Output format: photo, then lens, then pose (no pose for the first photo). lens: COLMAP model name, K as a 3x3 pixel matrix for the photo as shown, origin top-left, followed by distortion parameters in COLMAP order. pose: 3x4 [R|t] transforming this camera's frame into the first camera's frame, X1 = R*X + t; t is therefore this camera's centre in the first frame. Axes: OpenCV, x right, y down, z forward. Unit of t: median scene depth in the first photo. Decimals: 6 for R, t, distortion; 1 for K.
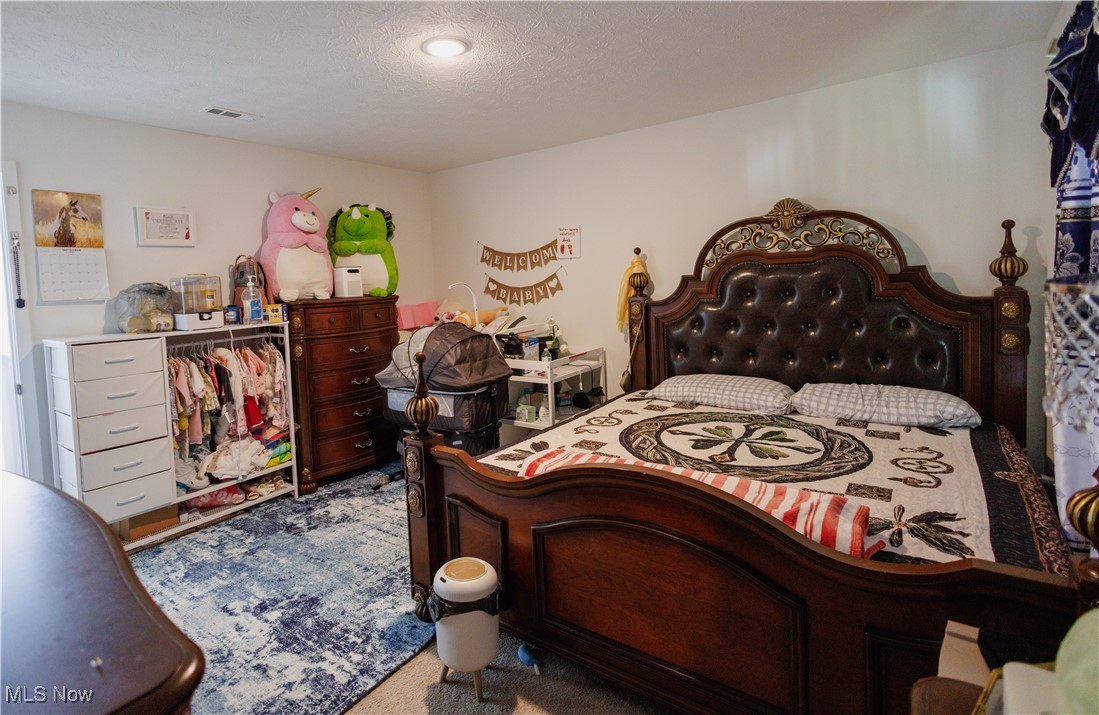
lens RADIAL K [[601.9, 0, 549.4], [0, 601.9, 314.5], [0, 0, 1]] dist [0.000508, -0.000042]
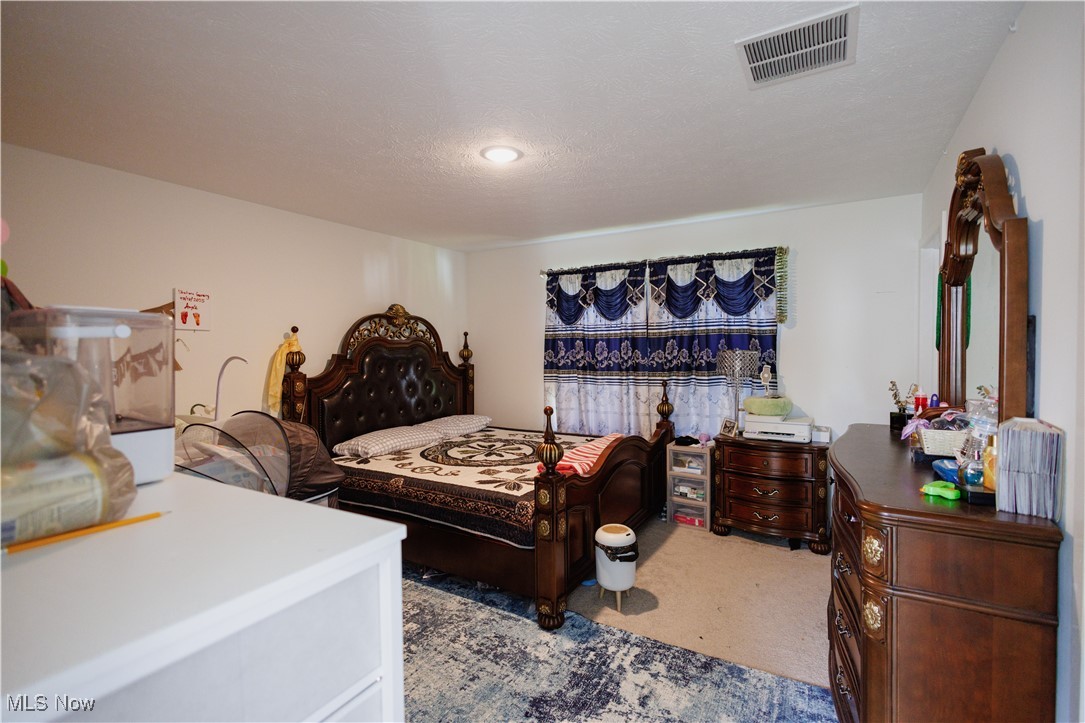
lens RADIAL K [[492.7, 0, 548.3], [0, 492.7, 362.9], [0, 0, 1]] dist [0.003804, -0.000266]
pose [[-0.134634, 0.009985, 0.990845, -1.067445], [0.072863, 0.997342, -0.000150, -0.025168], [-0.988213, 0.072176, -0.135004, 0.990810]]
